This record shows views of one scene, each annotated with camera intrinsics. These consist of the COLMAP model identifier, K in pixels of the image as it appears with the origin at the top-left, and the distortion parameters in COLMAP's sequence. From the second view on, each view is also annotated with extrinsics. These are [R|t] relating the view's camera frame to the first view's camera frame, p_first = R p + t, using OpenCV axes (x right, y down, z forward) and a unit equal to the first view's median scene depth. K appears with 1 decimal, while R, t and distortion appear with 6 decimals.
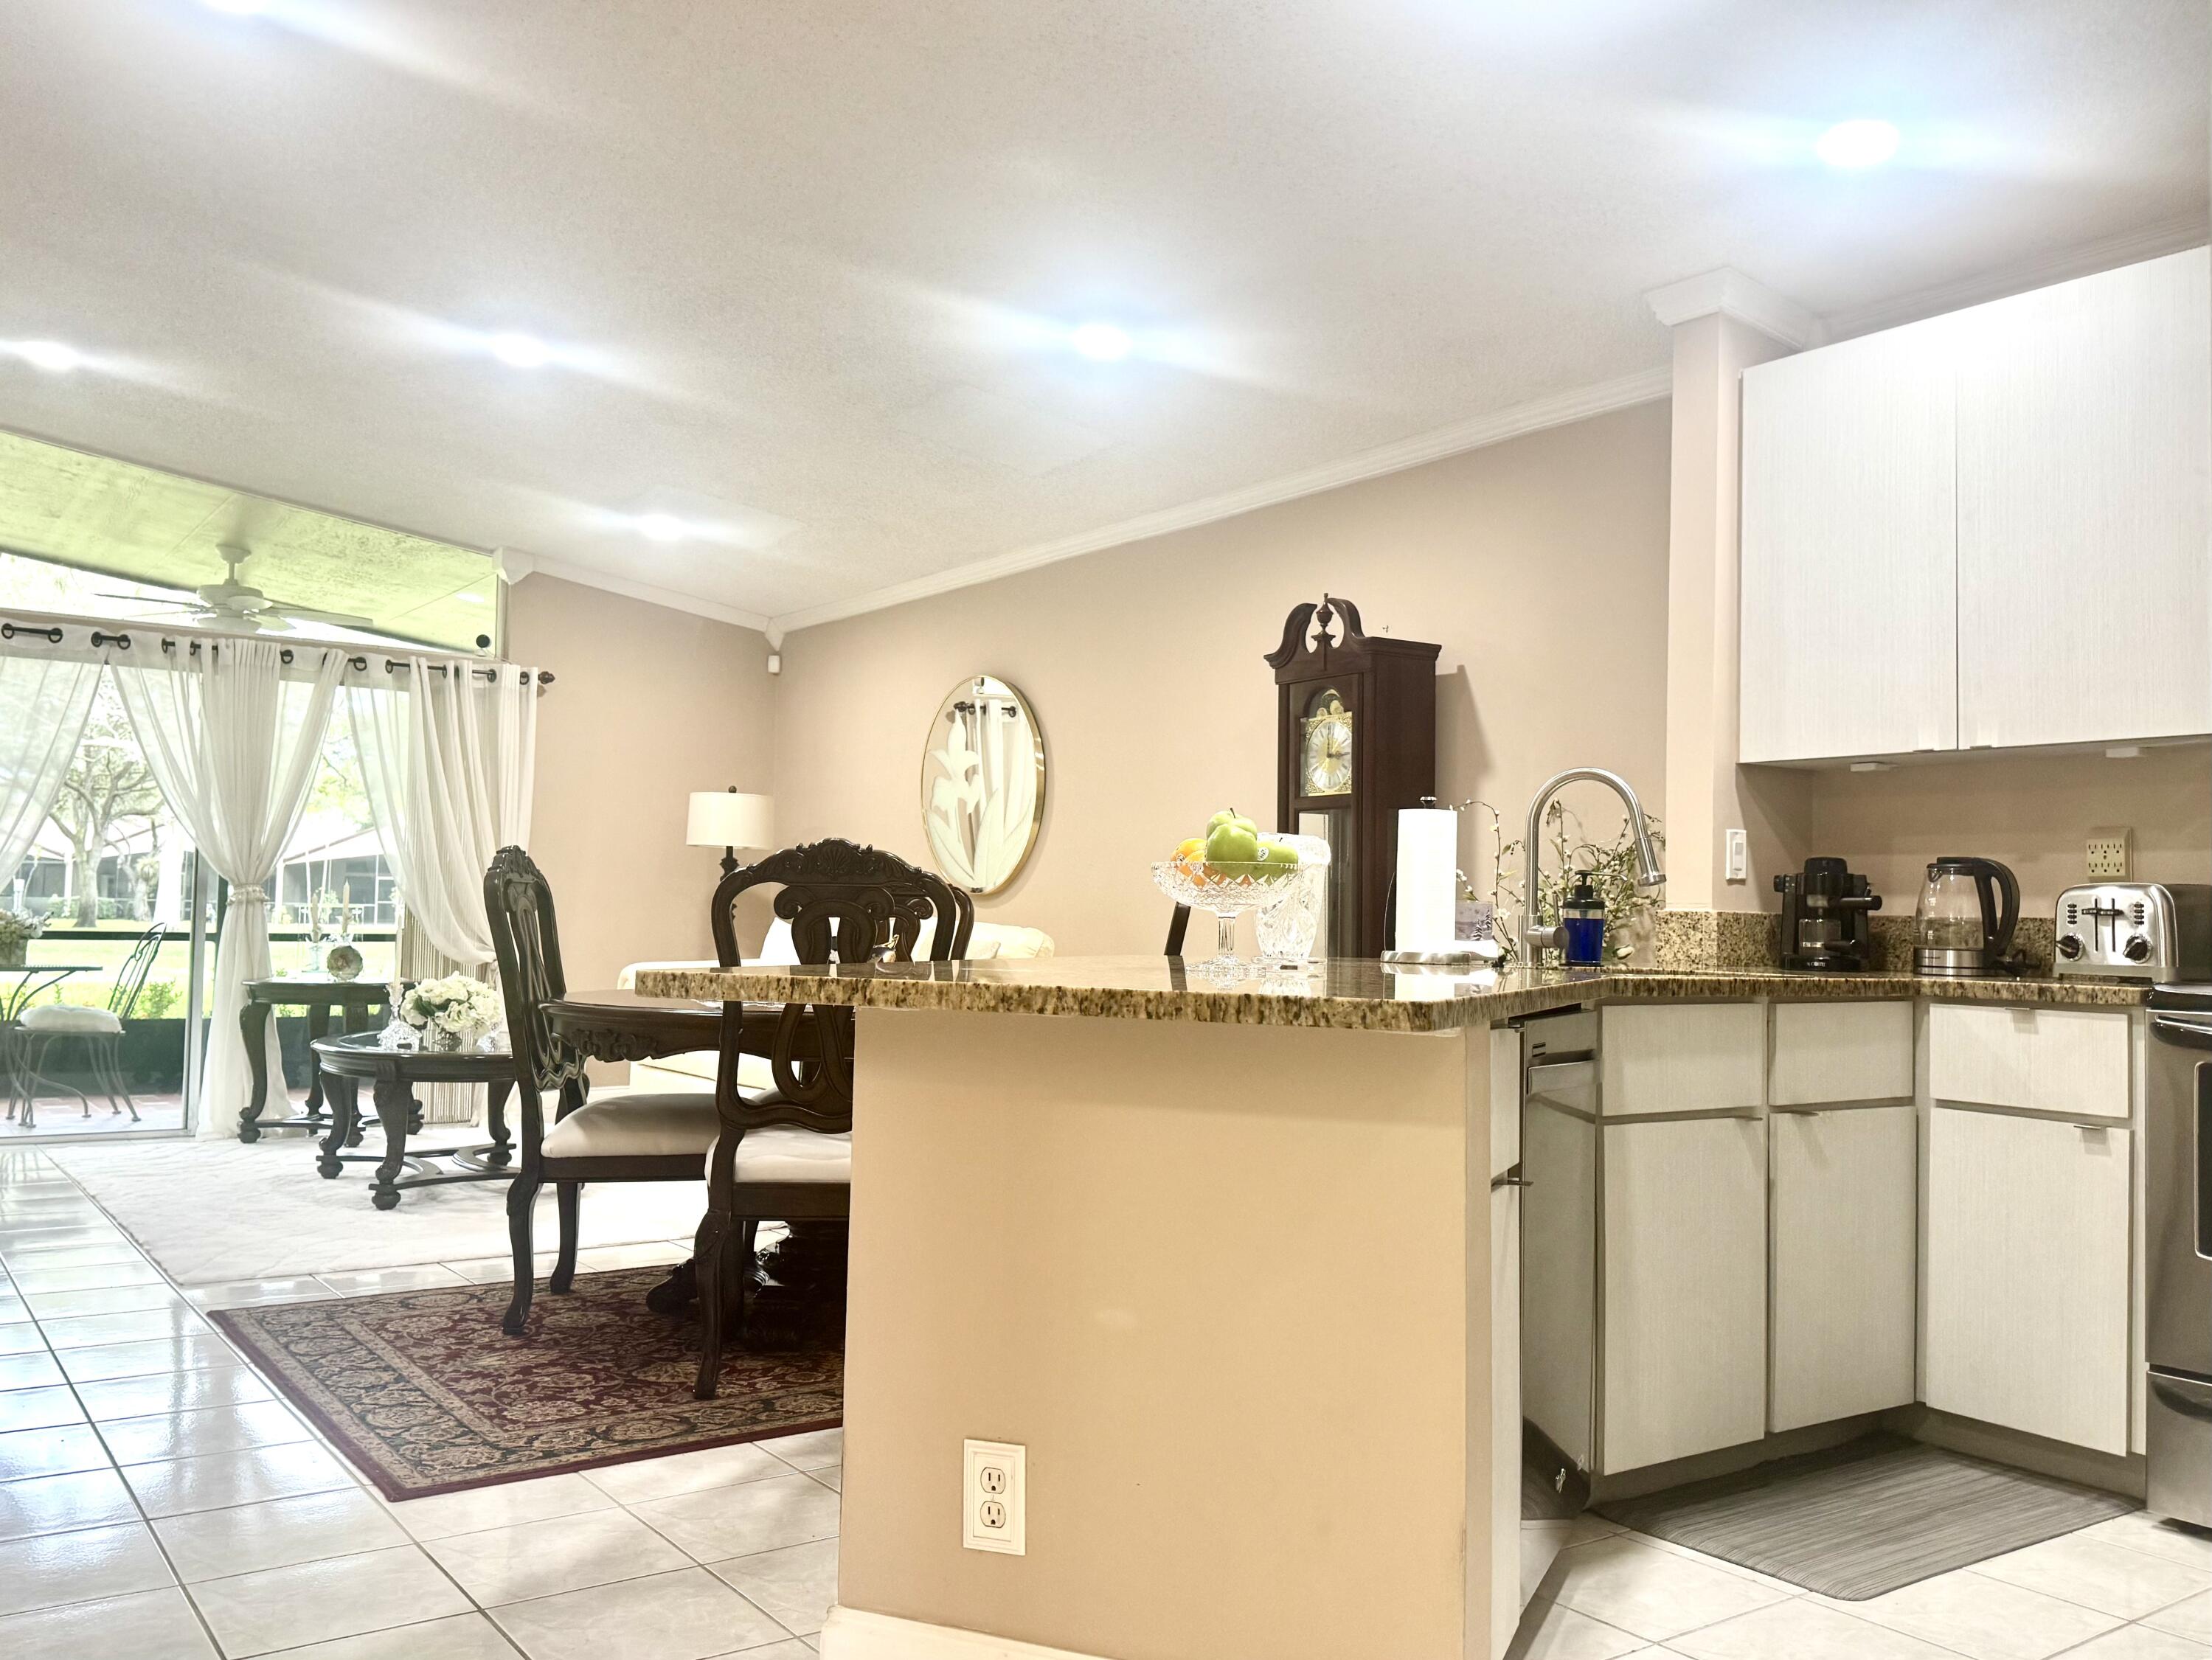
lens RADIAL K [[1823.2, 0, 1102.7], [0, 1823.2, 827.6], [0, 0, 1]] dist [0.081040, -0.122075]
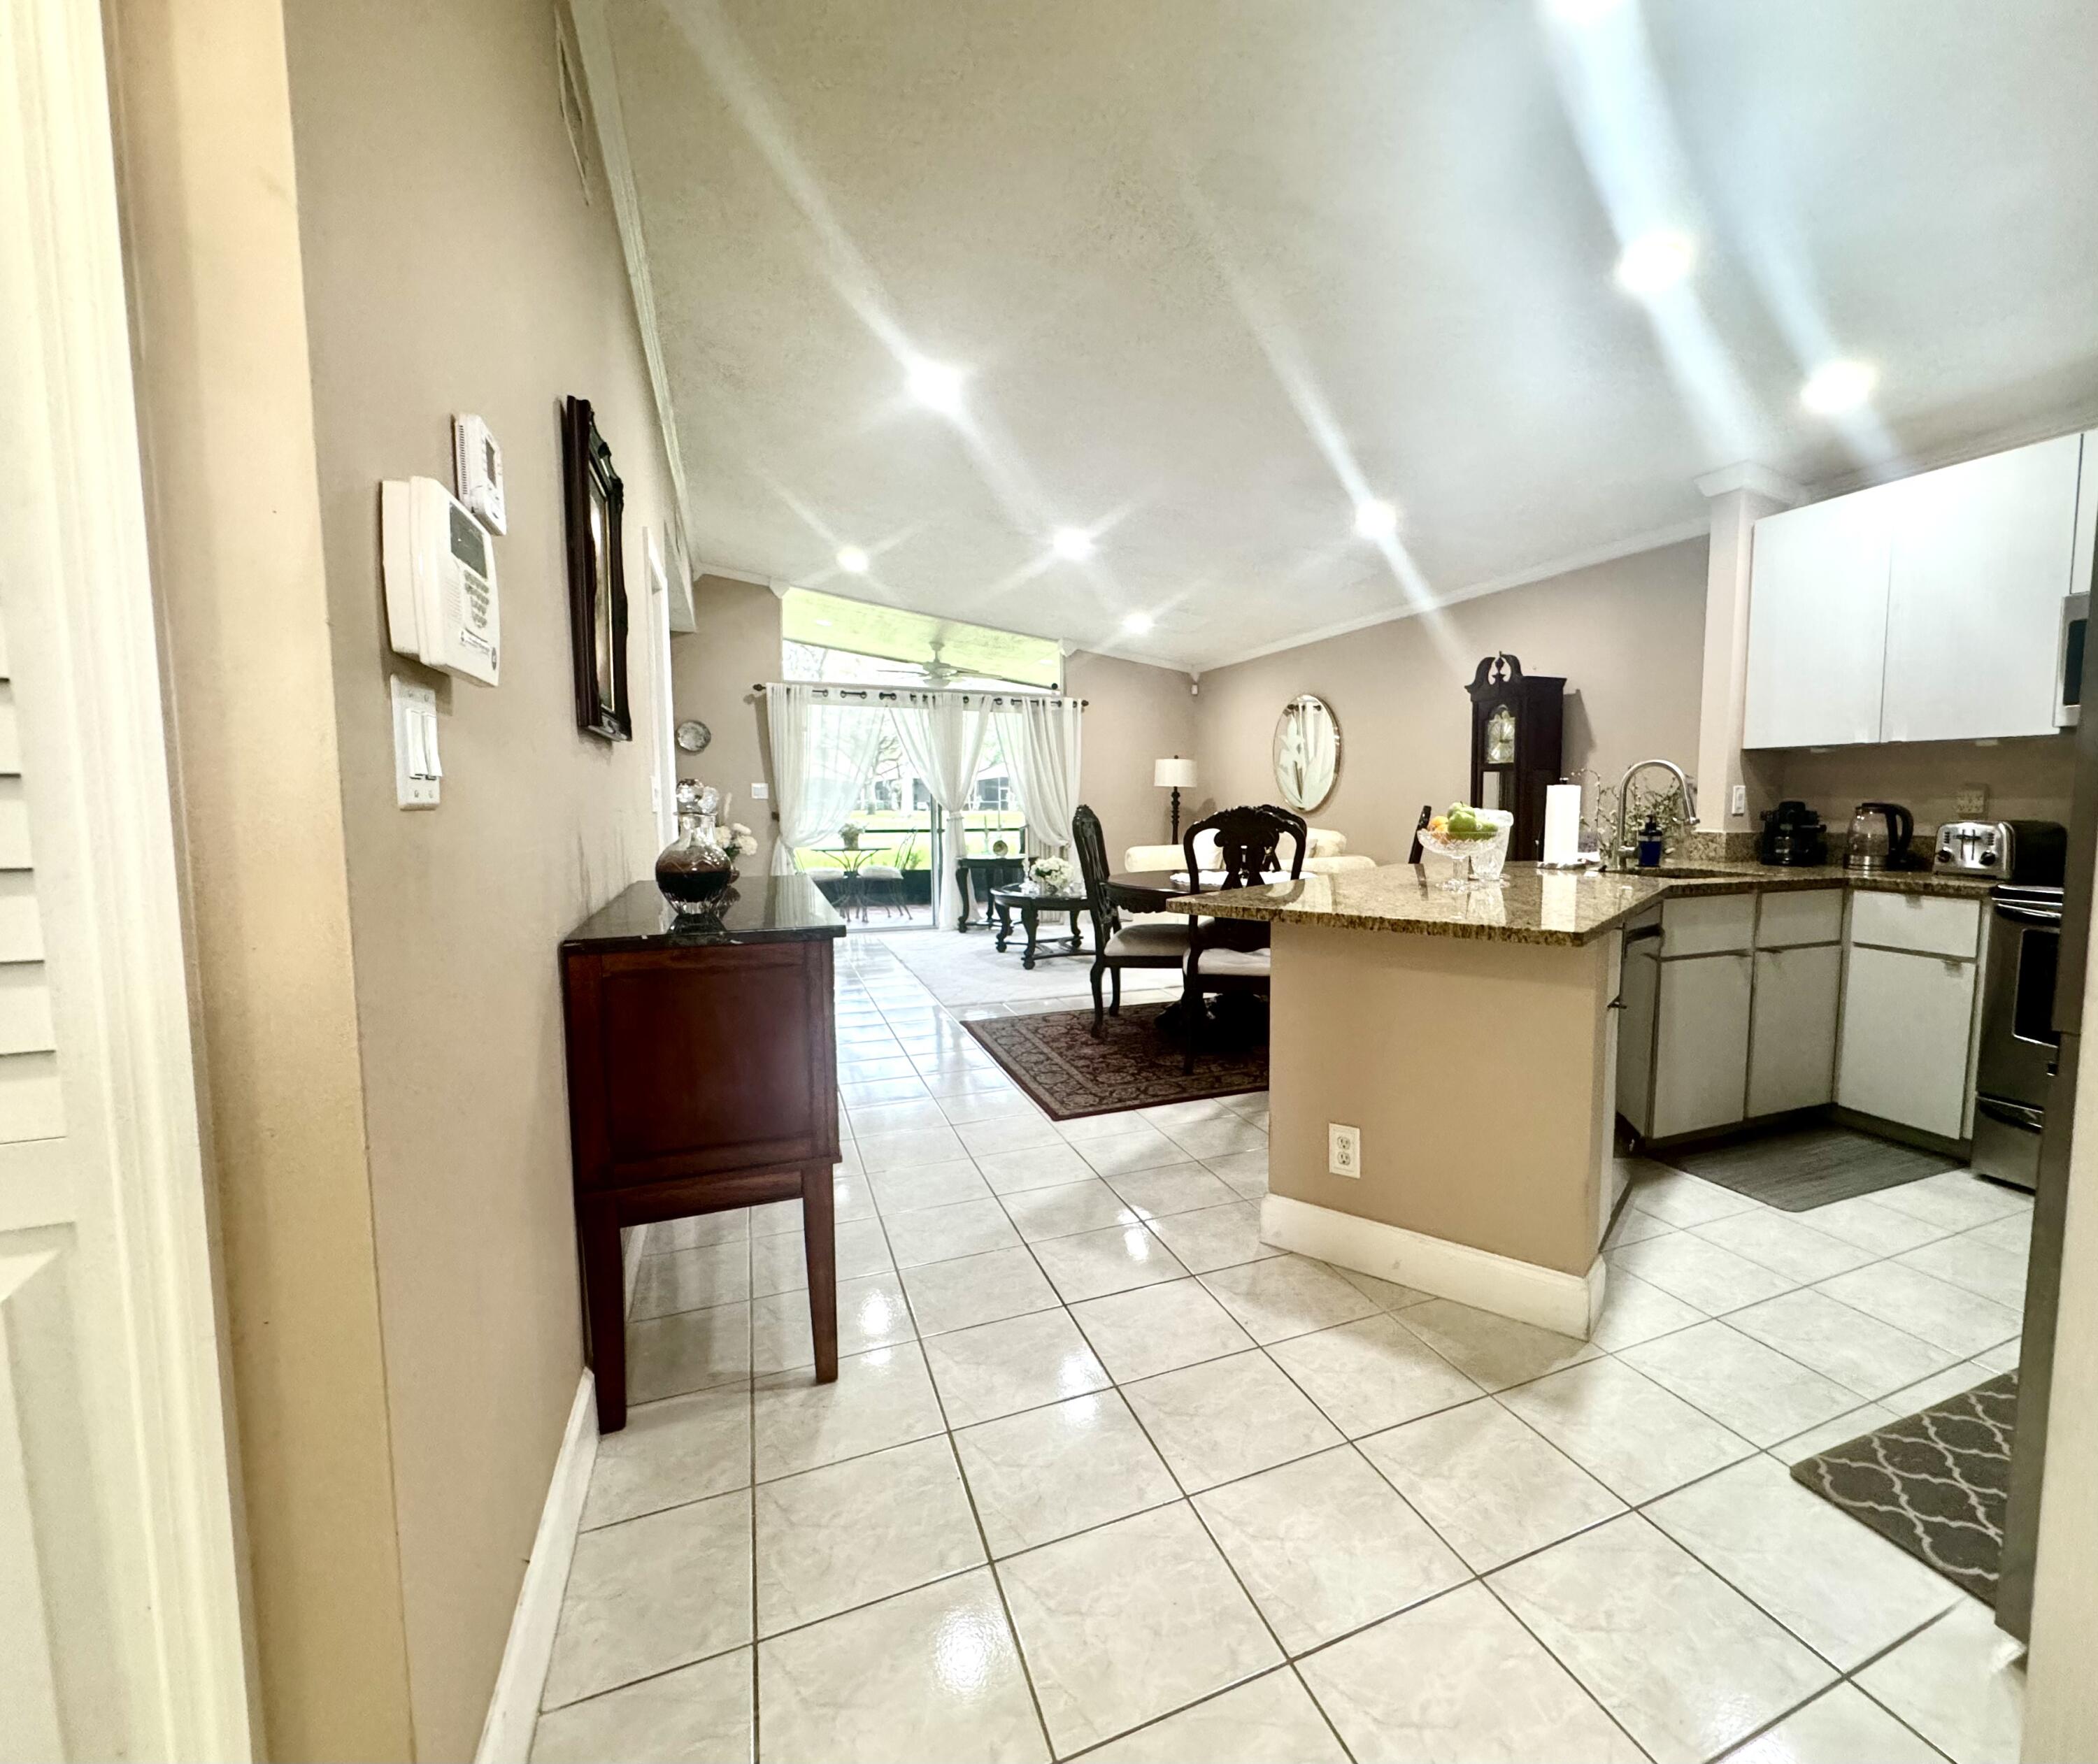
lens RADIAL K [[944.9, 0, 1173.1], [0, 944.9, 883.2], [0, 0, 1]] dist [-0.005812, 0.001472]
pose [[0.981250, -0.001166, -0.192734, -0.023672], [0.027235, 0.990787, 0.132665, -0.045006], [0.190803, -0.135426, 0.972242, -0.017383]]
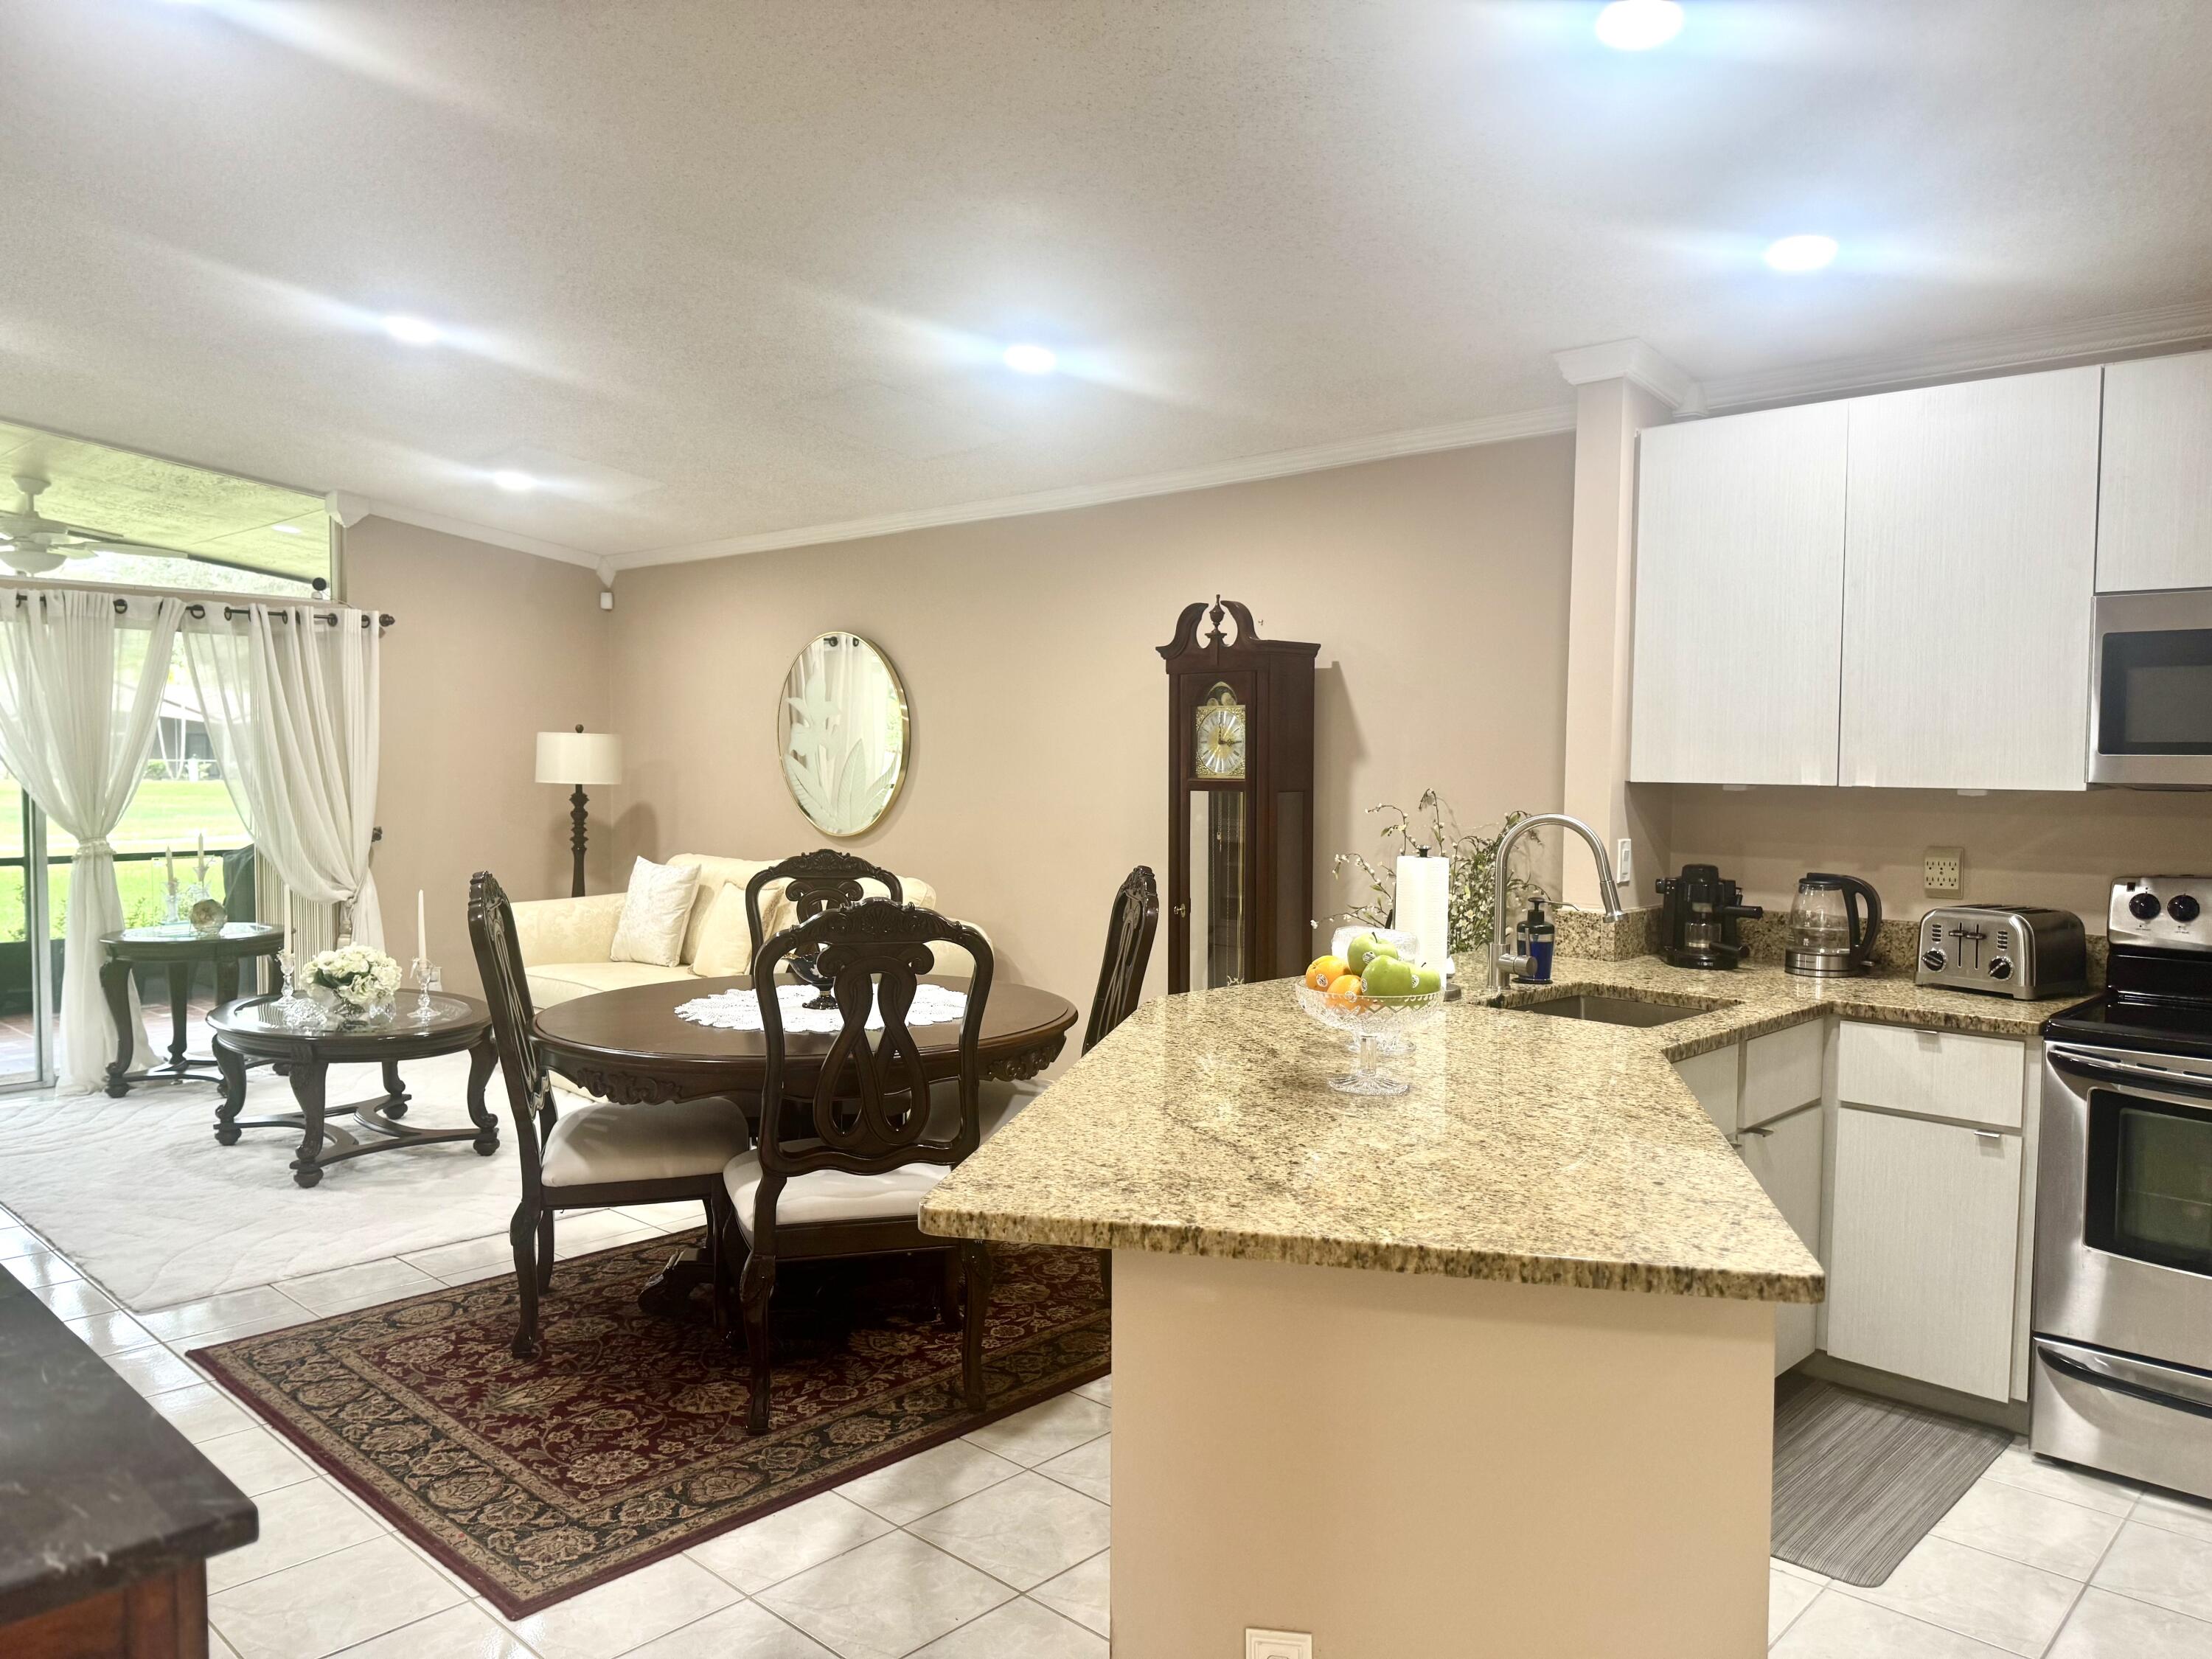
lens RADIAL K [[1565.9, 0, 1111.1], [0, 1565.9, 828.9], [0, 0, 1]] dist [0.048711, -0.049068]
pose [[0.980810, -0.020857, 0.193848, -0.172310], [0.001891, 0.995232, 0.097515, -0.109098], [-0.194958, -0.095277, 0.976173, 0.110317]]
